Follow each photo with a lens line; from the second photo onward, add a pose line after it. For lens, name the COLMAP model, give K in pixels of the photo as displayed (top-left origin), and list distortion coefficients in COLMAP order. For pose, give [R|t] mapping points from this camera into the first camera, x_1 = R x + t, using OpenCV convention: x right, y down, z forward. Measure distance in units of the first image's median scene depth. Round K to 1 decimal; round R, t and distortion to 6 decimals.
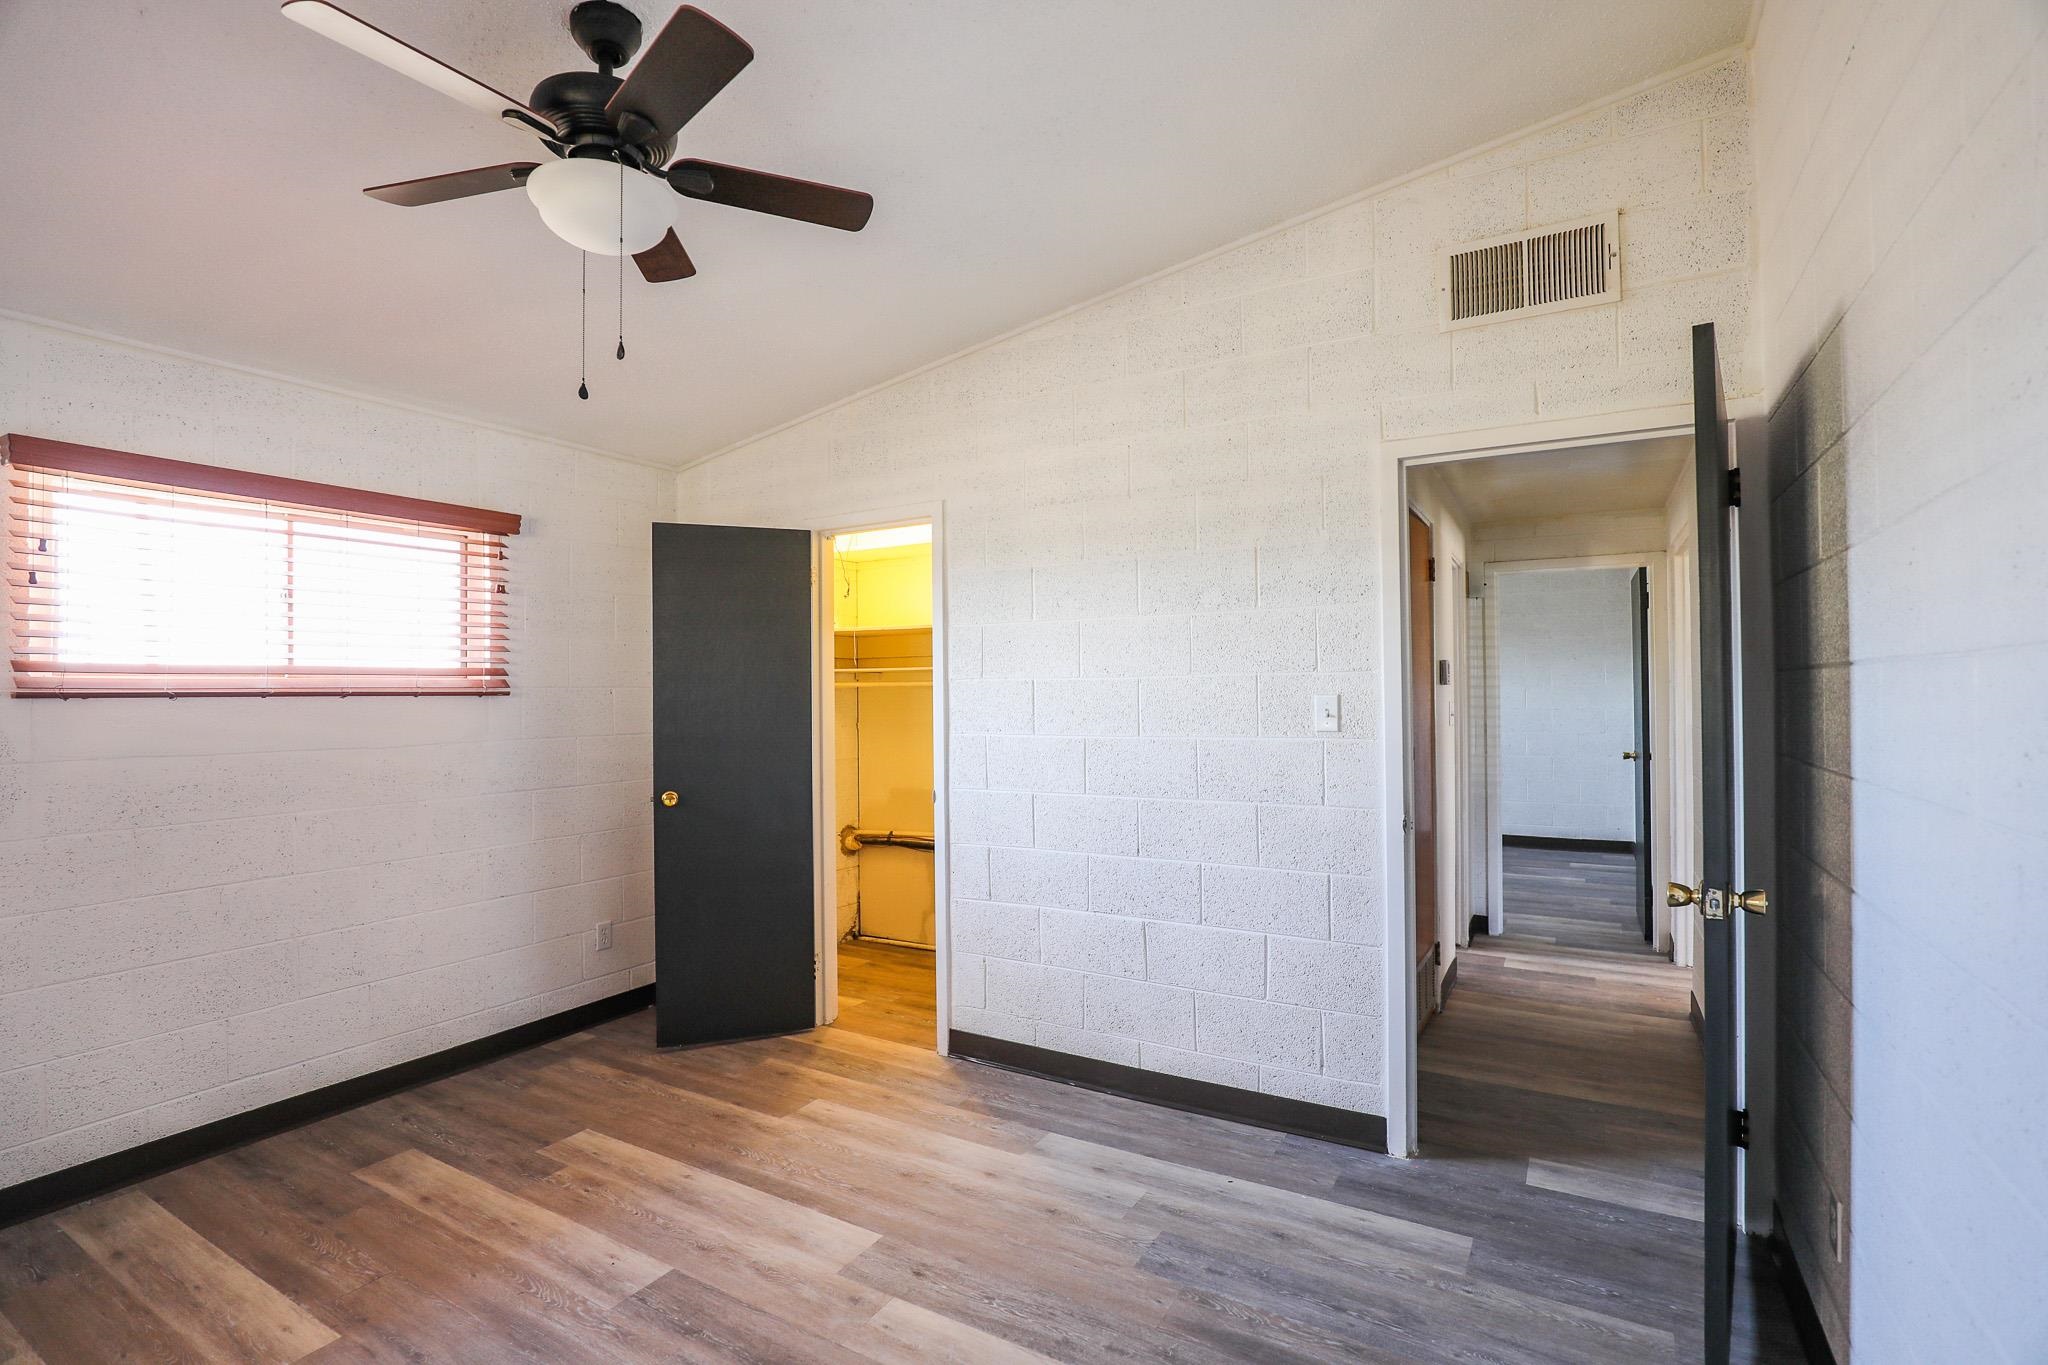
lens RADIAL K [[972.4, 0, 1024.0], [0, 972.4, 682.5], [0, 0, 1]] dist [0.000680, 0.000414]
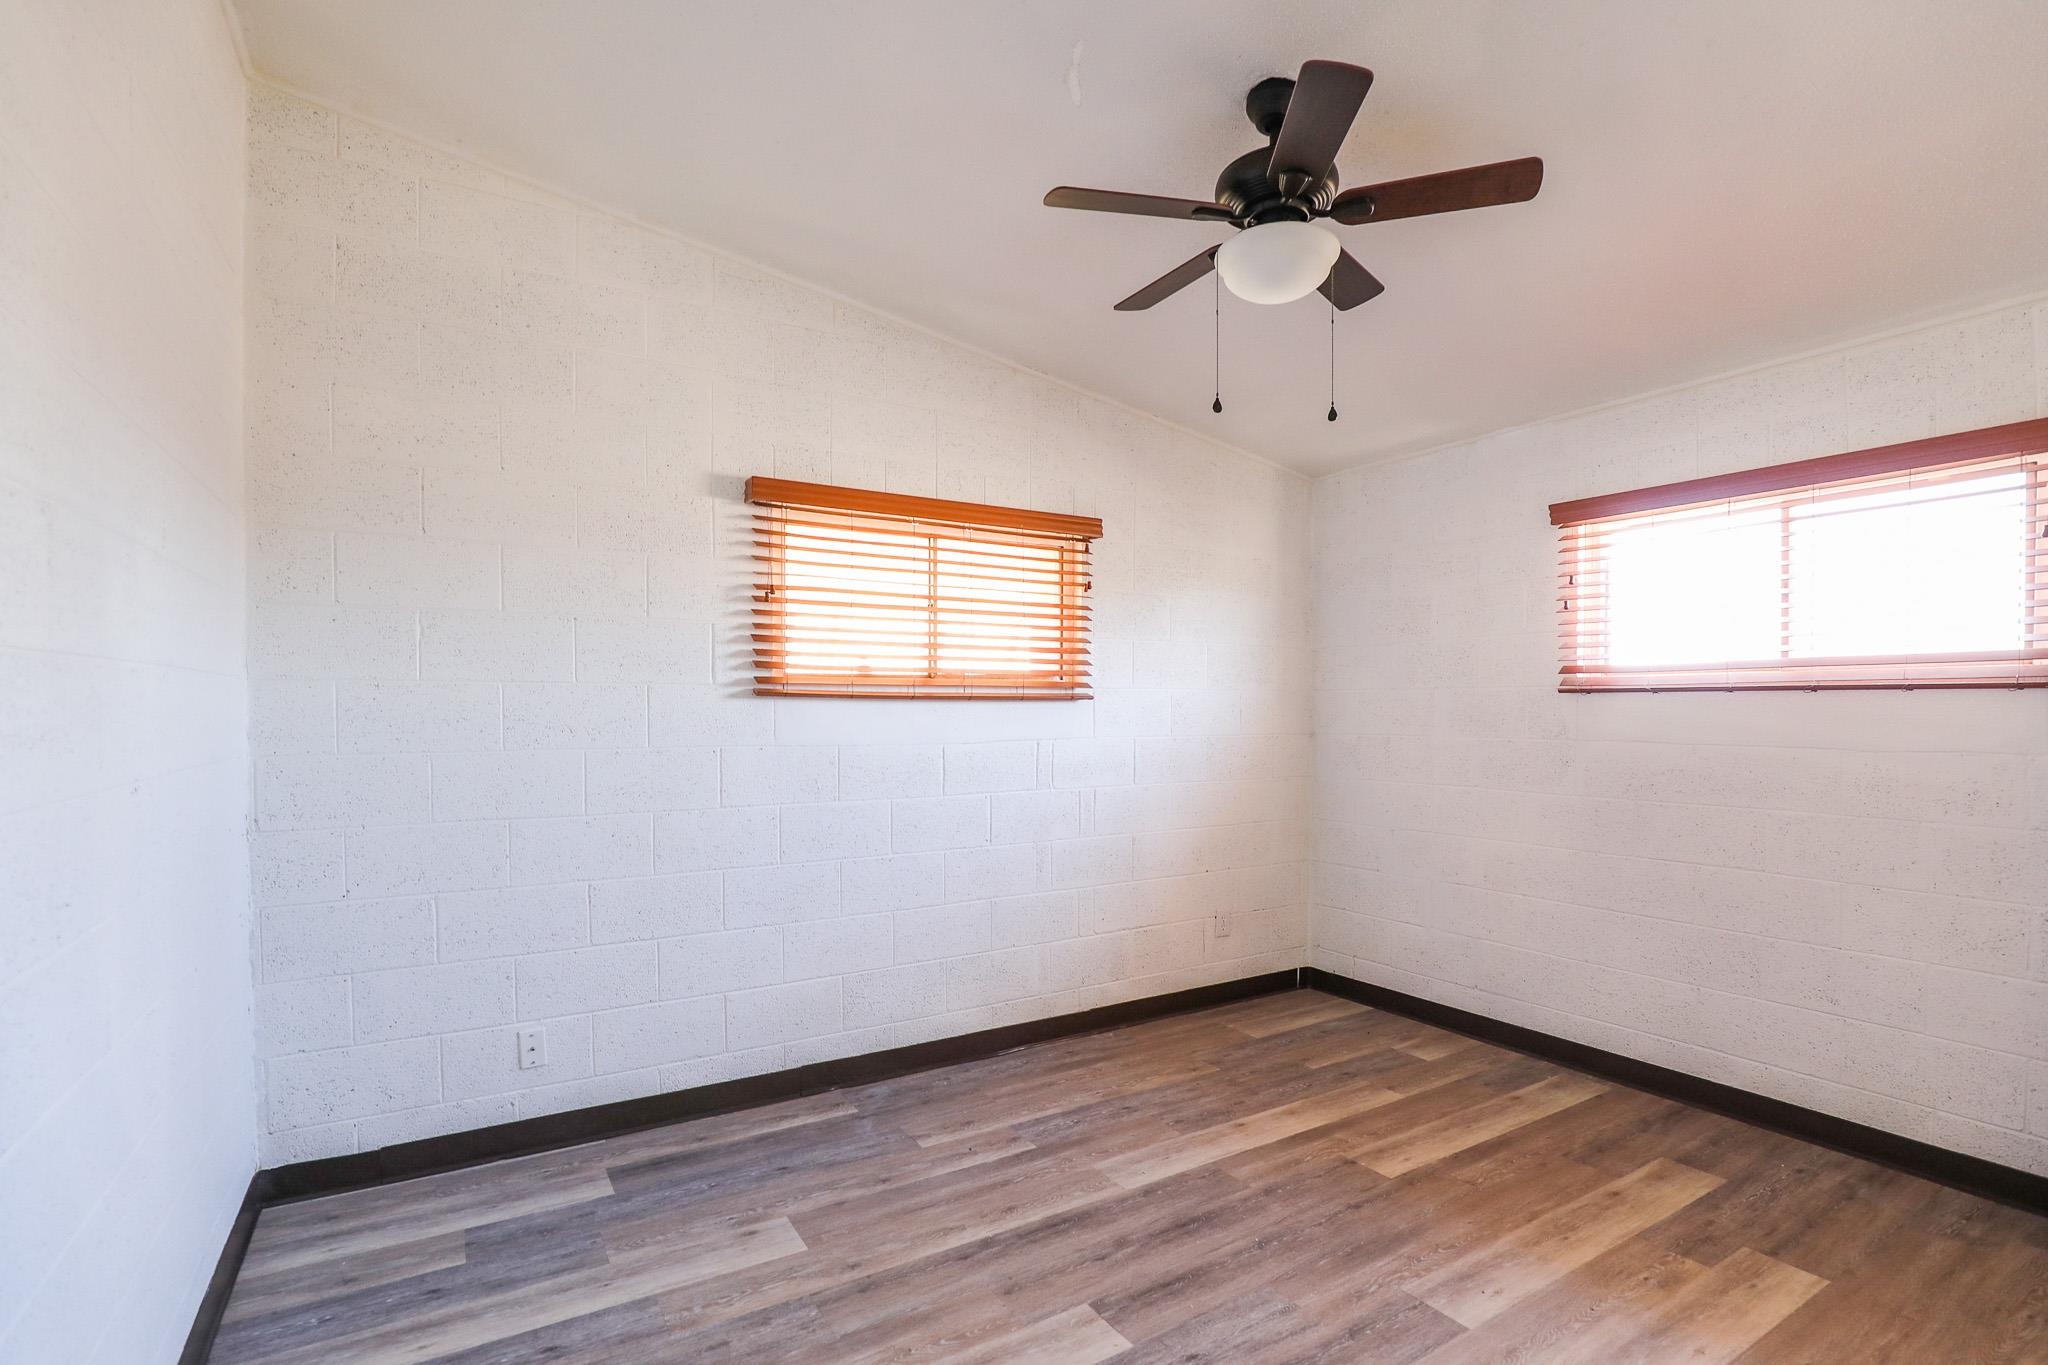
lens RADIAL K [[961.9, 0, 1023.7], [0, 961.9, 723.6], [0, 0, 1]] dist [-0.000433, 0.000009]
pose [[-0.452355, 0.029253, -0.891358, 0.514424], [0.017892, 0.999558, 0.023724, 0.012771], [0.891658, -0.005216, -0.452679, 0.886791]]
